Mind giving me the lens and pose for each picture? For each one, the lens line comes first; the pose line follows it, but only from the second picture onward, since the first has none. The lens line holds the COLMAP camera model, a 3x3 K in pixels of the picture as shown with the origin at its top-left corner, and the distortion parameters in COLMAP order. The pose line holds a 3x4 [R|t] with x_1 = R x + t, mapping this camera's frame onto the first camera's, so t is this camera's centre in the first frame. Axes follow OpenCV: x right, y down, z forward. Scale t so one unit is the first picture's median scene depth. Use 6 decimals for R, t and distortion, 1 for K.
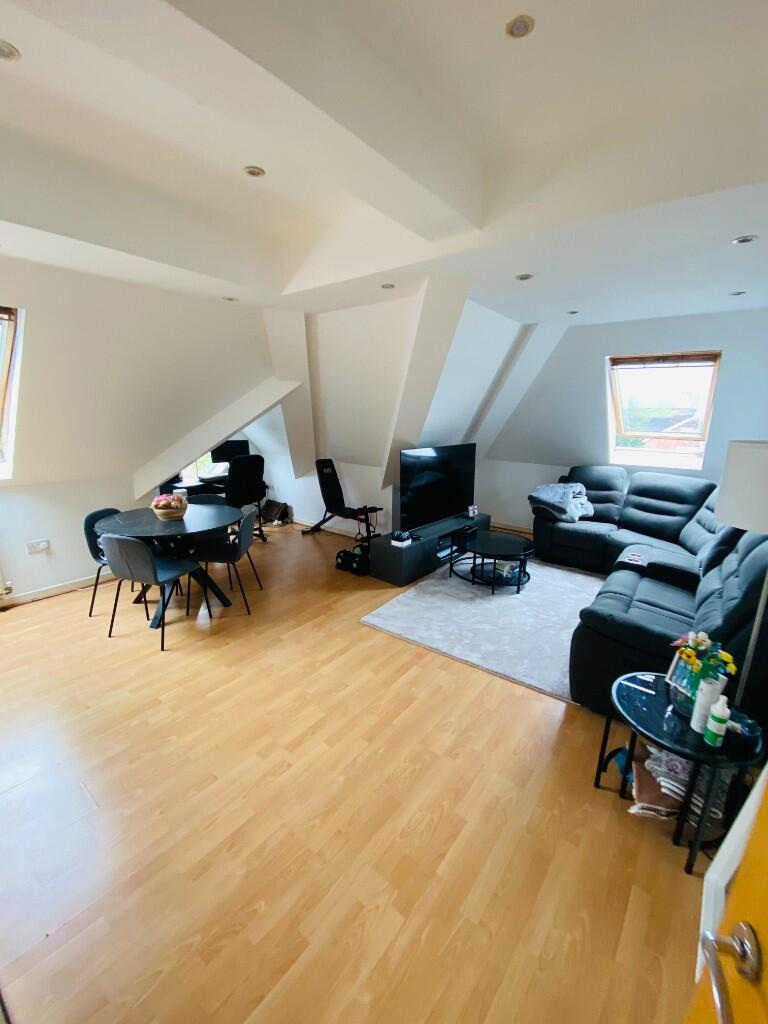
lens RADIAL K [[414.2, 0, 381.5], [0, 414.2, 508.4], [0, 0, 1]] dist [0.037277, -0.031500]
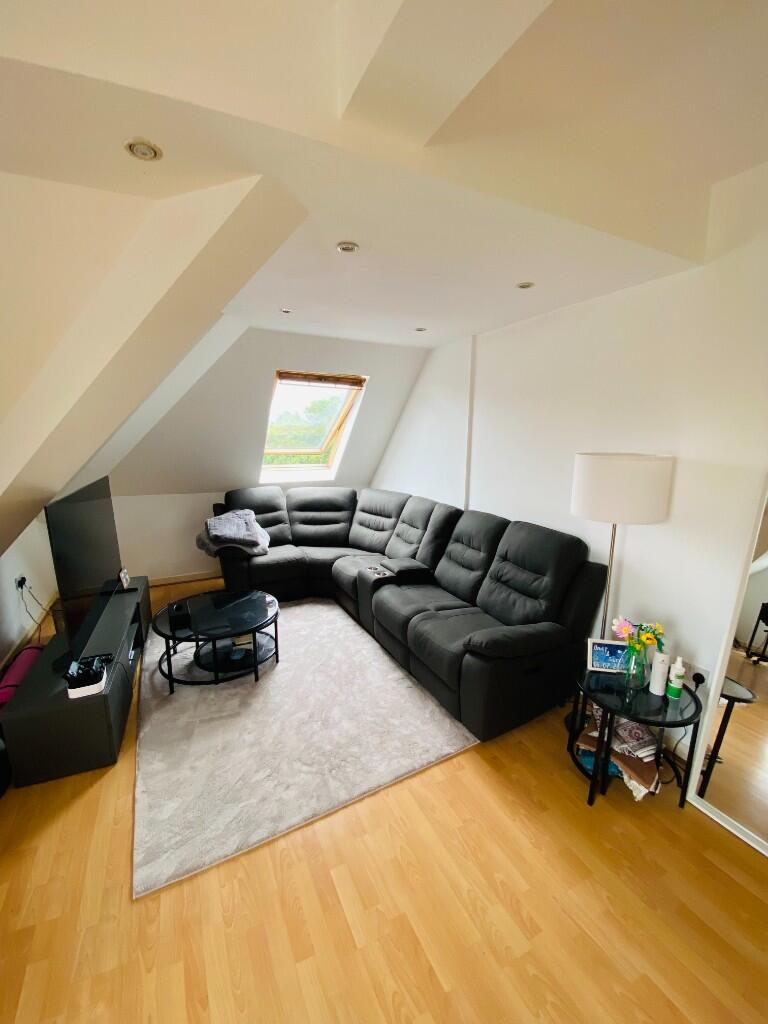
lens RADIAL K [[414.2, 0, 381.5], [0, 414.2, 508.4], [0, 0, 1]] dist [0.037277, -0.031500]
pose [[0.429153, -0.174061, 0.886301, -0.213222], [0.204295, 0.974532, 0.092468, -0.099938], [-0.879824, 0.141384, 0.453784, 0.413661]]
